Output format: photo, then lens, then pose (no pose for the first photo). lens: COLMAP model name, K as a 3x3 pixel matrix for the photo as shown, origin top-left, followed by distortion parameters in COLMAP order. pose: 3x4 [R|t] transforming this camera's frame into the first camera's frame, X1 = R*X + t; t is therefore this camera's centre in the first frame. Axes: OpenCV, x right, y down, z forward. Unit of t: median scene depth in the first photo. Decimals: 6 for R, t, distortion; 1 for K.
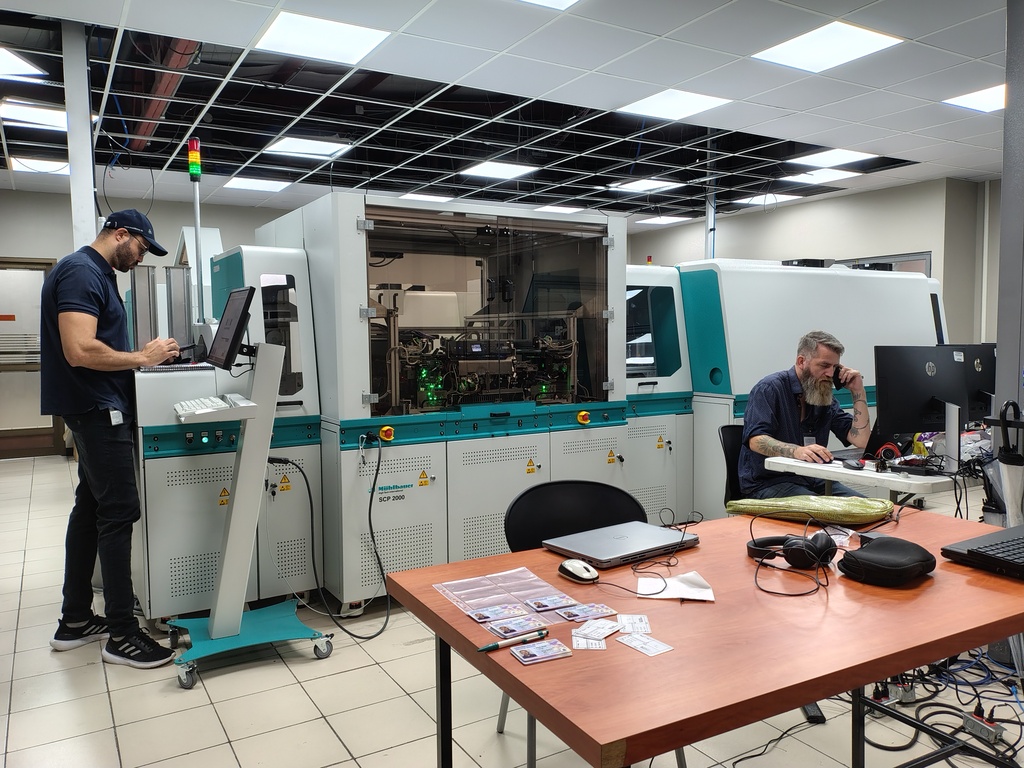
lens RADIAL K [[784.2, 0, 515.7], [0, 784.2, 383.1], [0, 0, 1]] dist [0.070855, -0.088293]
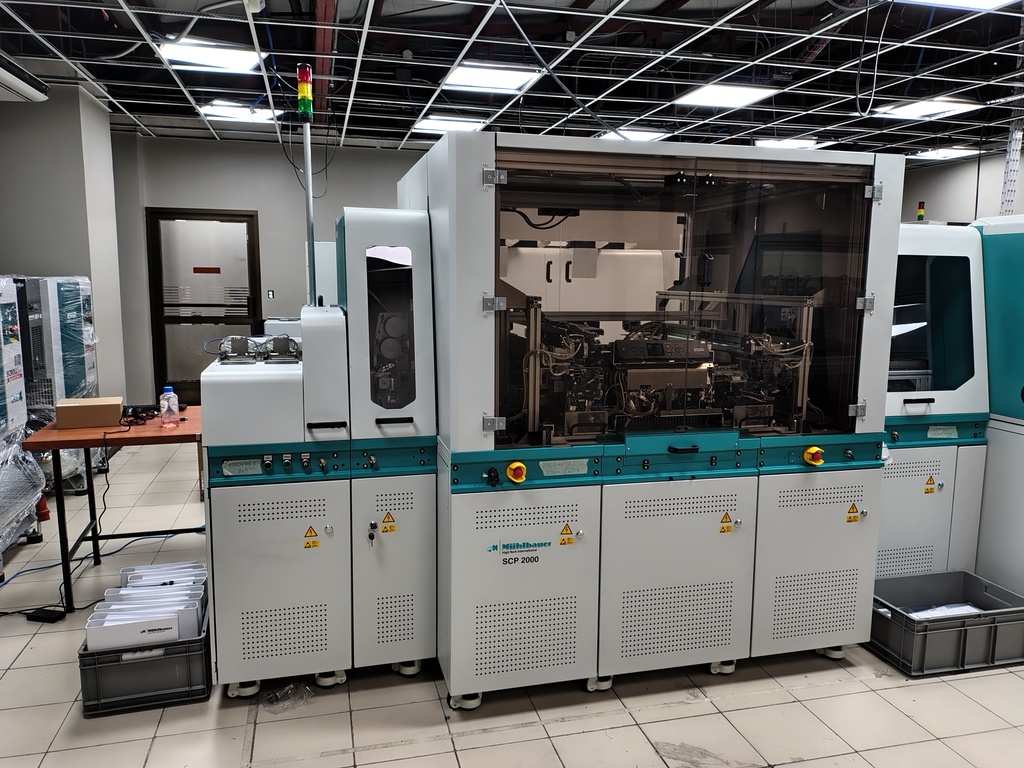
lens RADIAL K [[784.2, 0, 516.2], [0, 784.2, 384.4], [0, 0, 1]] dist [0.070855, -0.088293]
pose [[0.959522, 0.057453, -0.275712, 0.021506], [-0.037349, 0.996283, 0.077627, -0.053647], [0.279147, -0.064187, 0.958101, 0.240716]]
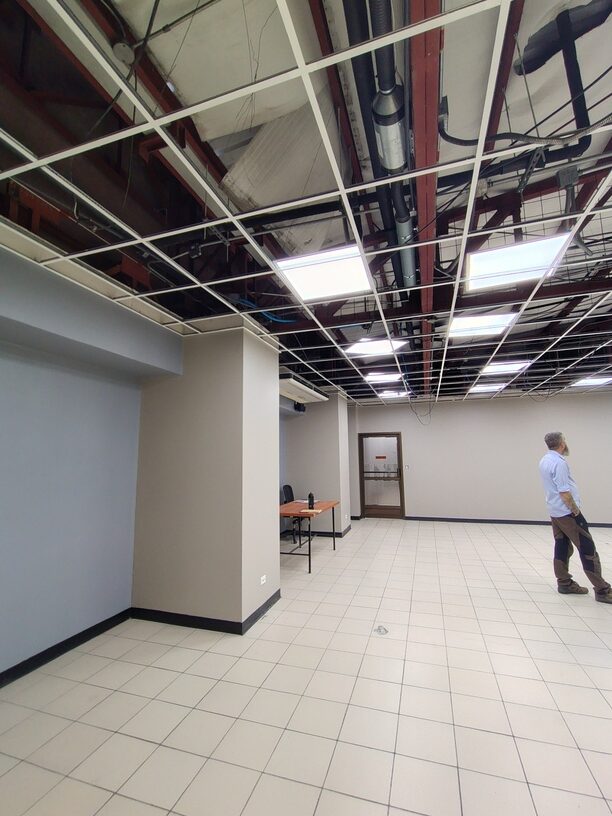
lens RADIAL K [[371.7, 0, 298.0], [0, 371.7, 401.1], [0, 0, 1]] dist [-0.003288, 0.001488]
pose [[0.650151, -0.113861, -0.751225, 0.093445], [-0.041212, 0.981968, -0.184501, -0.055345], [0.758686, 0.150913, 0.633735, 0.122704]]
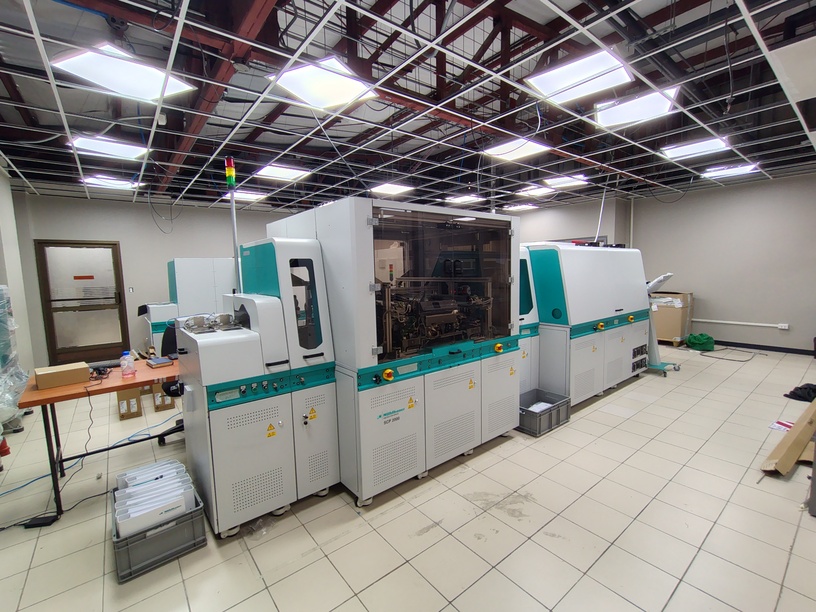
lens RADIAL K [[371.7, 0, 405.0], [0, 371.7, 306.9], [0, 0, 1]] dist [-0.003288, 0.001488]
pose [[0.991240, -0.026881, 0.129311, -0.162452], [0.022748, 0.999186, 0.033327, -0.056364], [-0.130101, -0.030094, 0.991044, 0.269644]]
